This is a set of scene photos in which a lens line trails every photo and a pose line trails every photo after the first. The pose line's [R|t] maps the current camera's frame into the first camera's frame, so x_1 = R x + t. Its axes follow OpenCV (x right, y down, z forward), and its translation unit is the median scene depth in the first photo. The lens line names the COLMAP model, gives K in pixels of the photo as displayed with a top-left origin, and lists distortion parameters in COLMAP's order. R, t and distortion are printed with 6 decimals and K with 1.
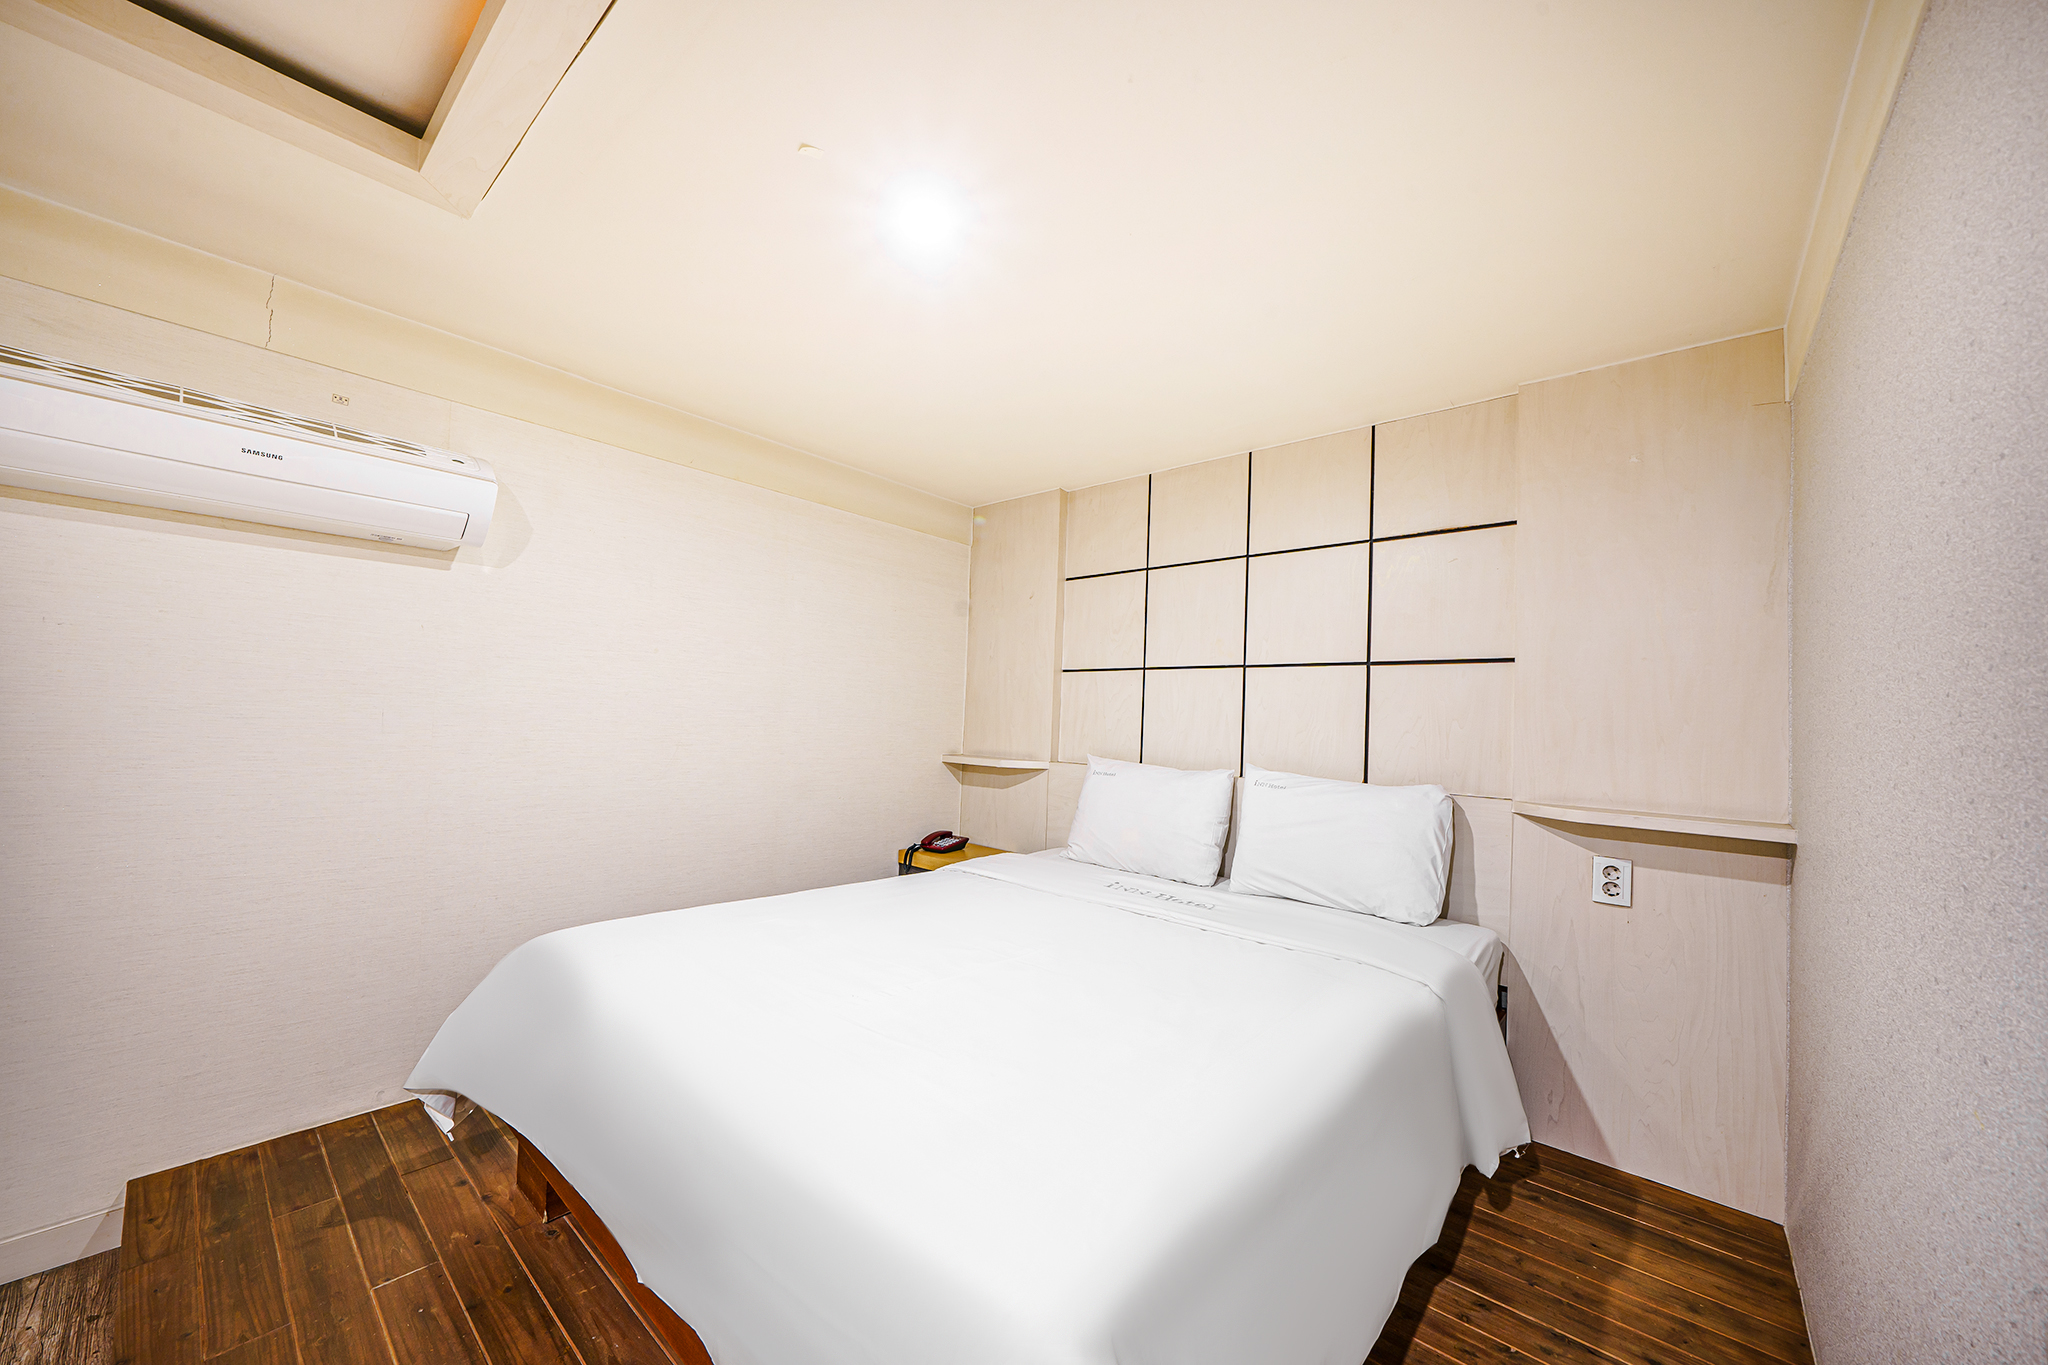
lens RADIAL K [[761.9, 0, 1024.0], [0, 761.9, 682.5], [0, 0, 1]] dist [-0.000124, -0.000028]
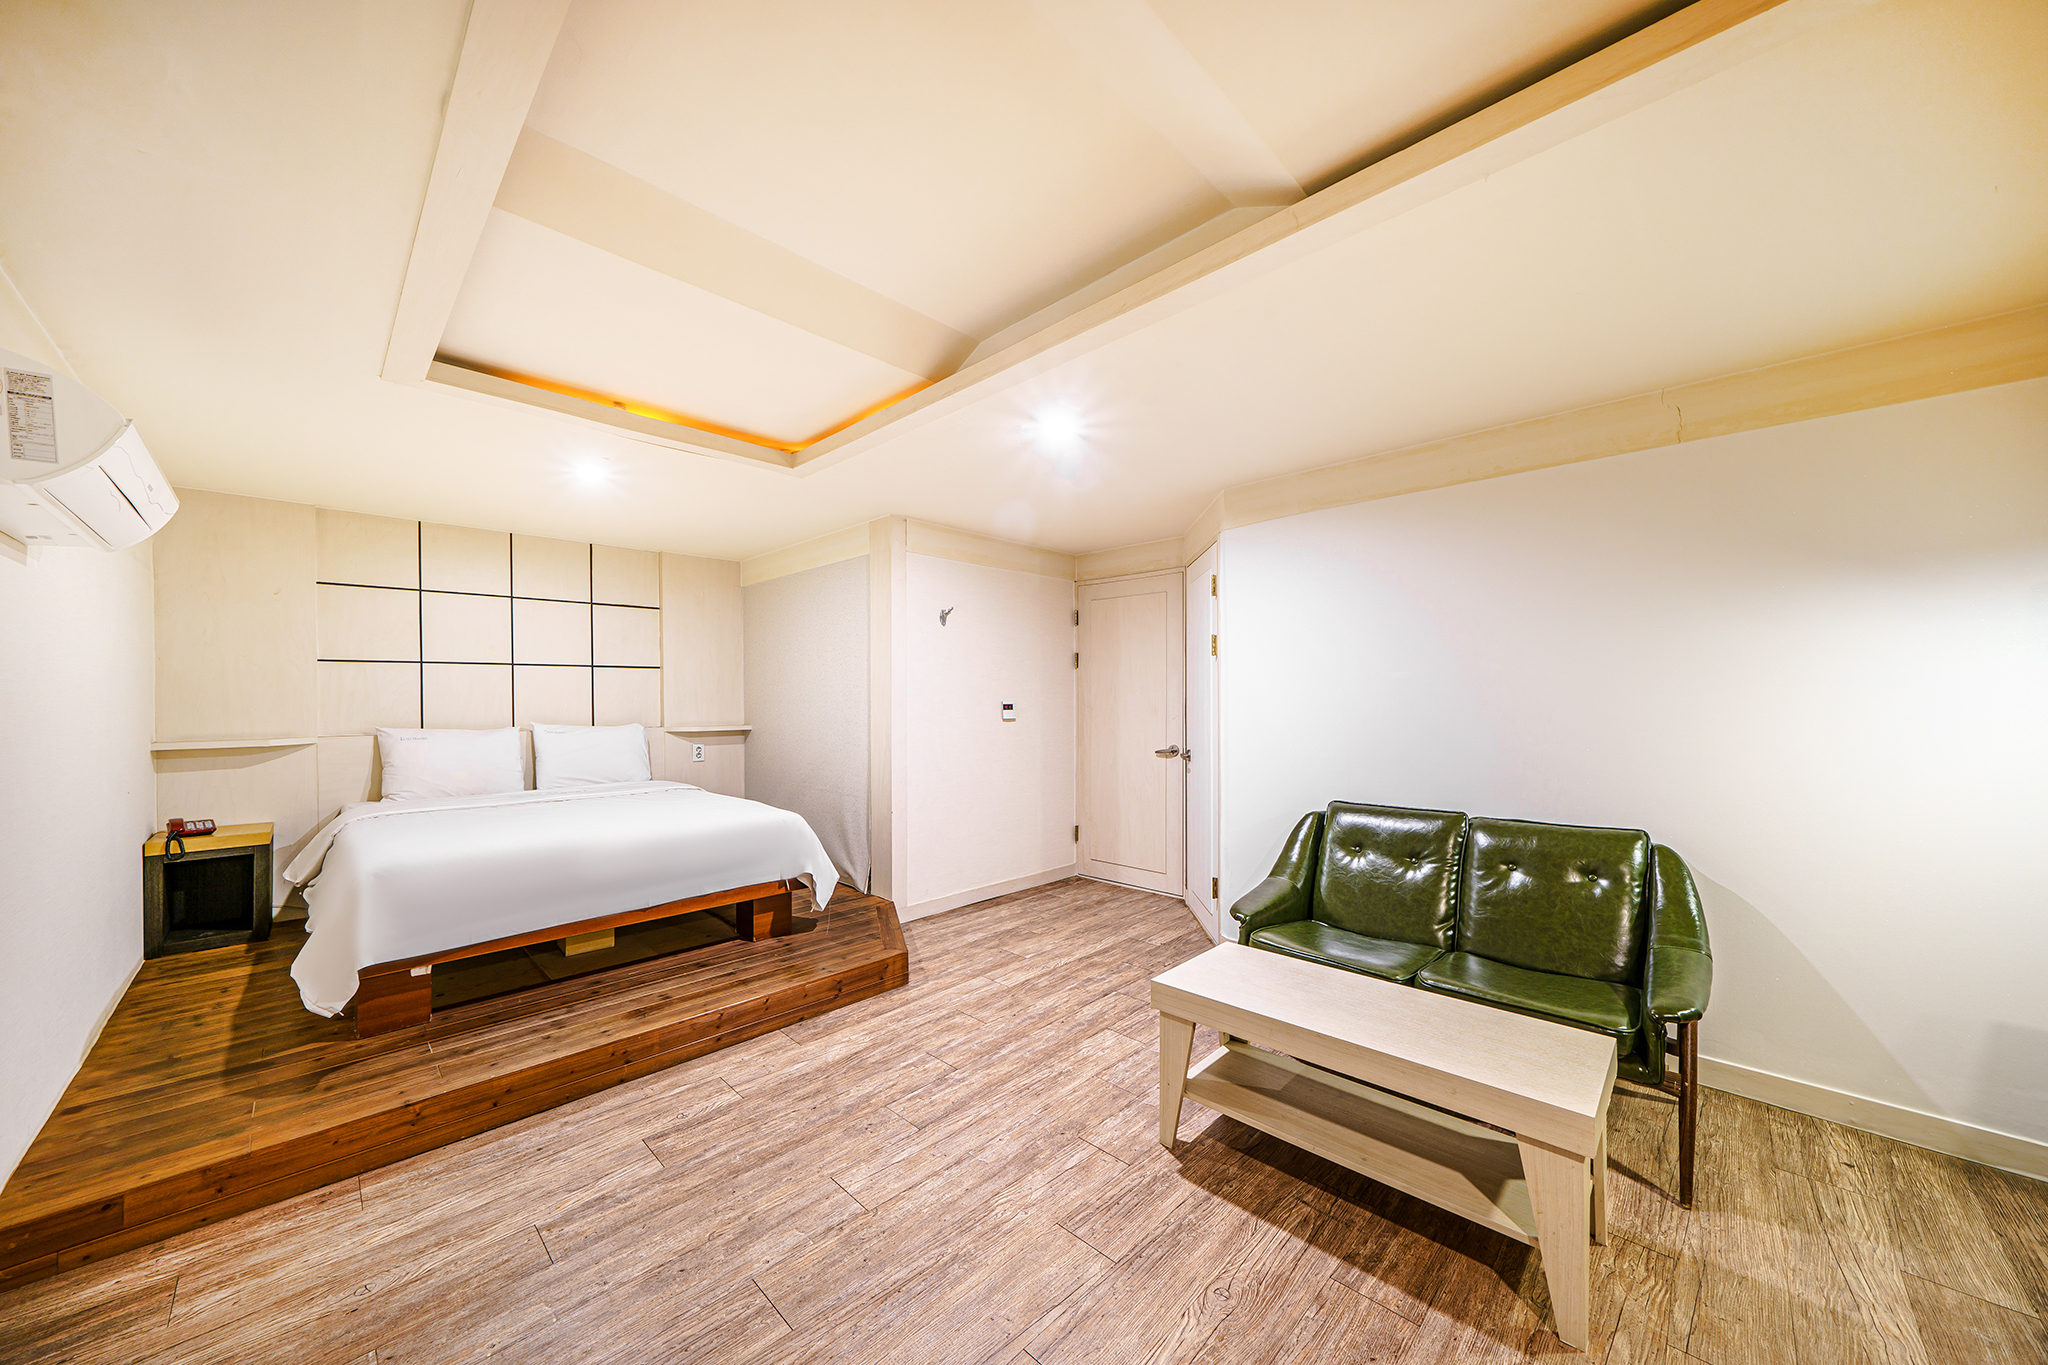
lens RADIAL K [[712.7, 0, 1018.4], [0, 712.7, 700.1], [0, 0, 1]] dist [0.000163, -0.000032]
pose [[0.058676, -0.044448, 0.997287, -1.394488], [-0.046024, 0.997826, 0.047180, -0.079367], [-0.997216, -0.048668, 0.056503, -0.220962]]
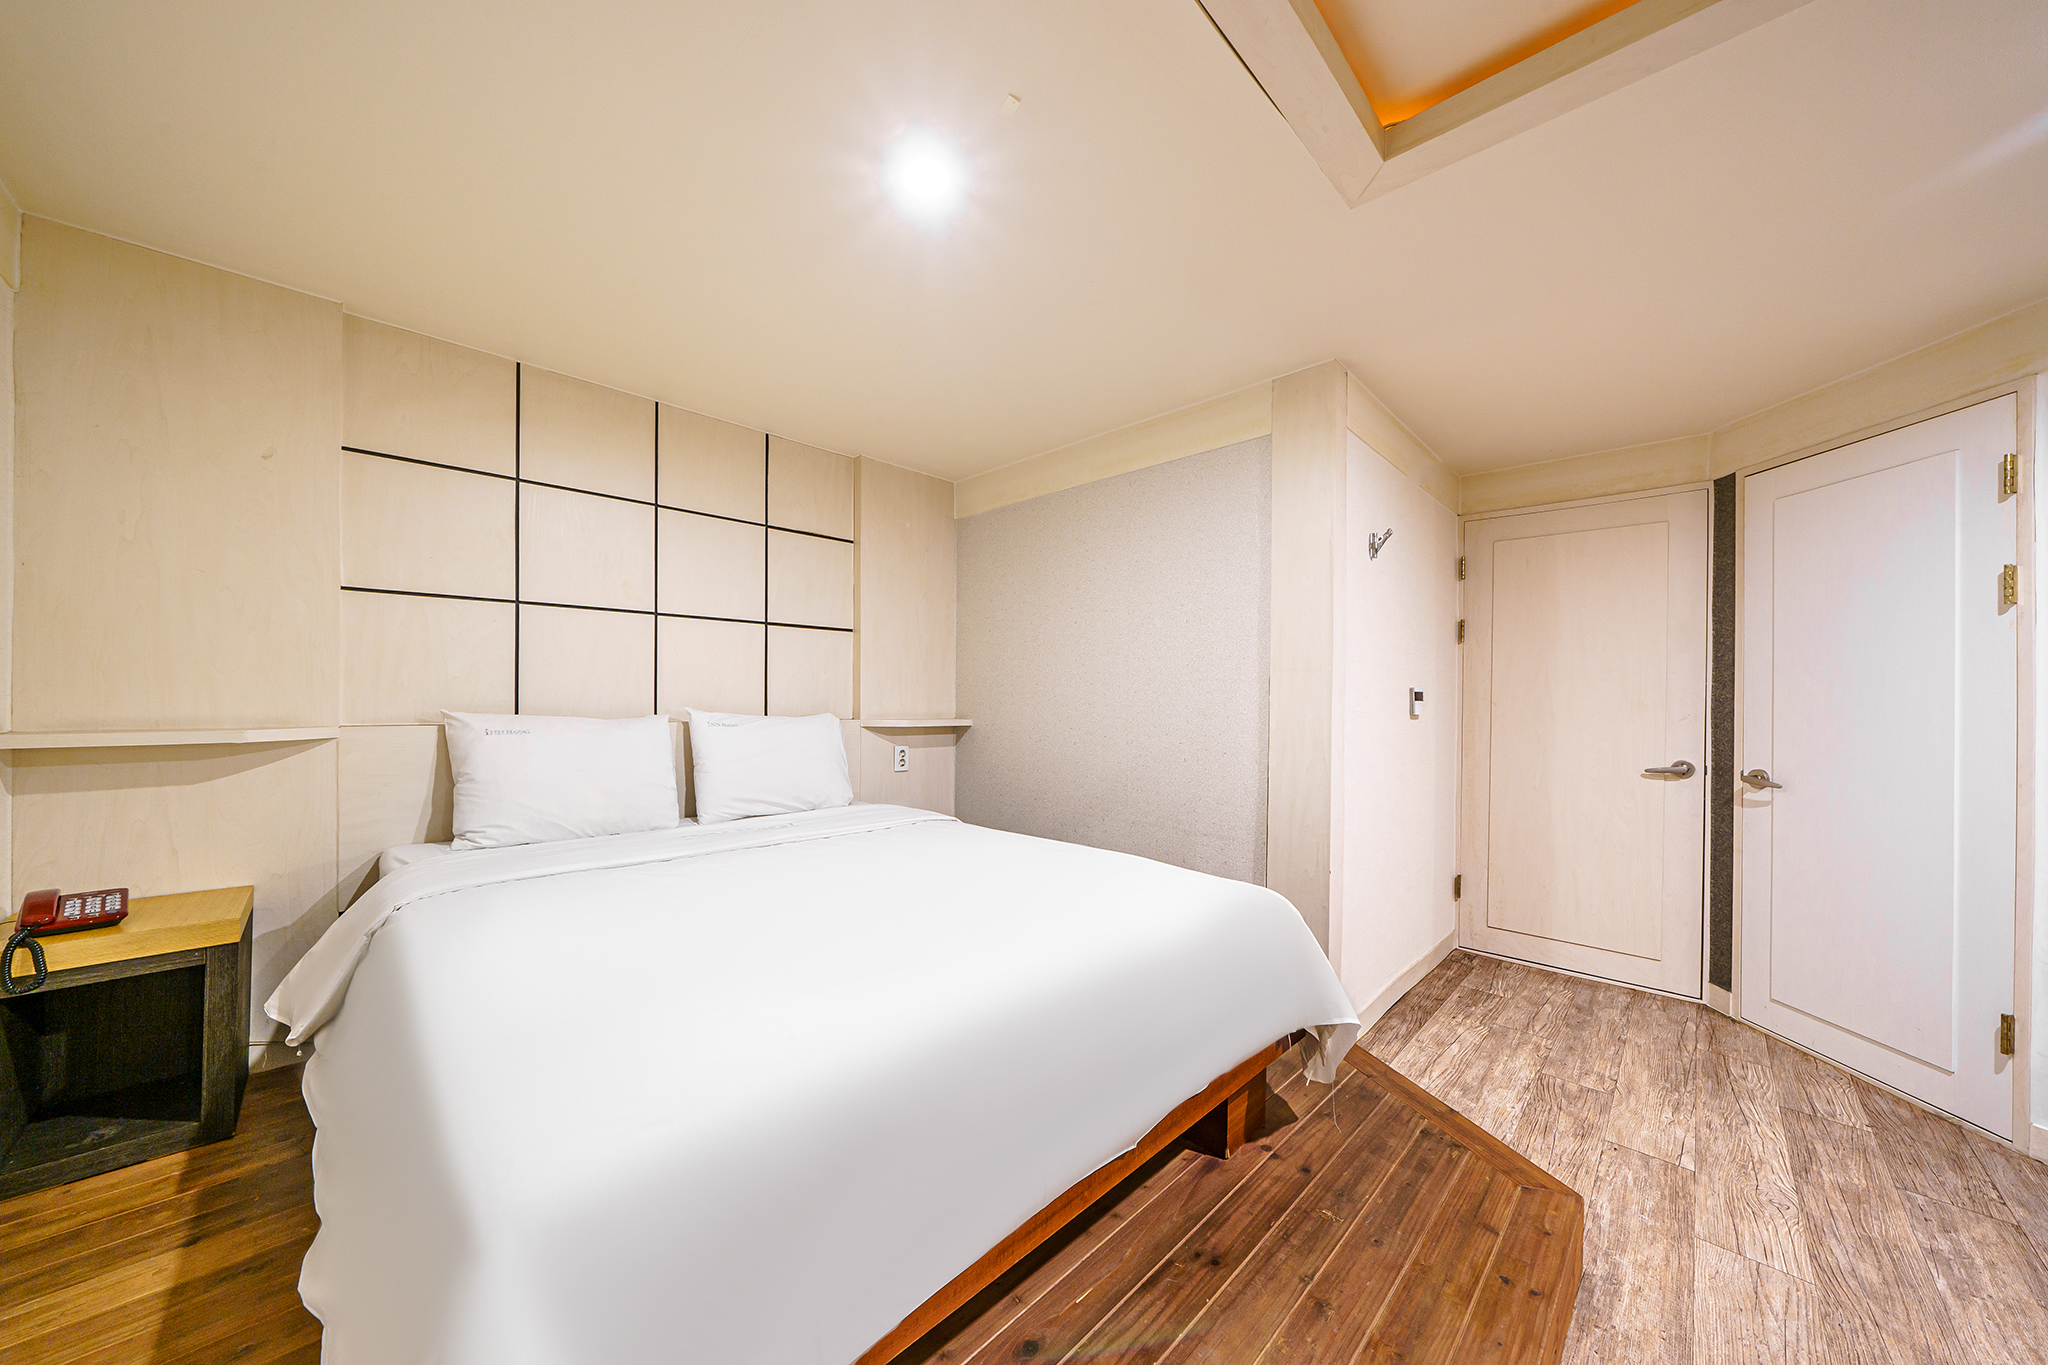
lens RADIAL K [[697.4, 0, 1023.4], [0, 697.4, 700.4], [0, 0, 1]] dist [0.000351, 0.000213]
pose [[0.056456, -0.041742, 0.997532, -0.728163], [-0.062111, 0.997044, 0.045237, 0.024290], [-0.996471, -0.064511, 0.053697, 0.523186]]
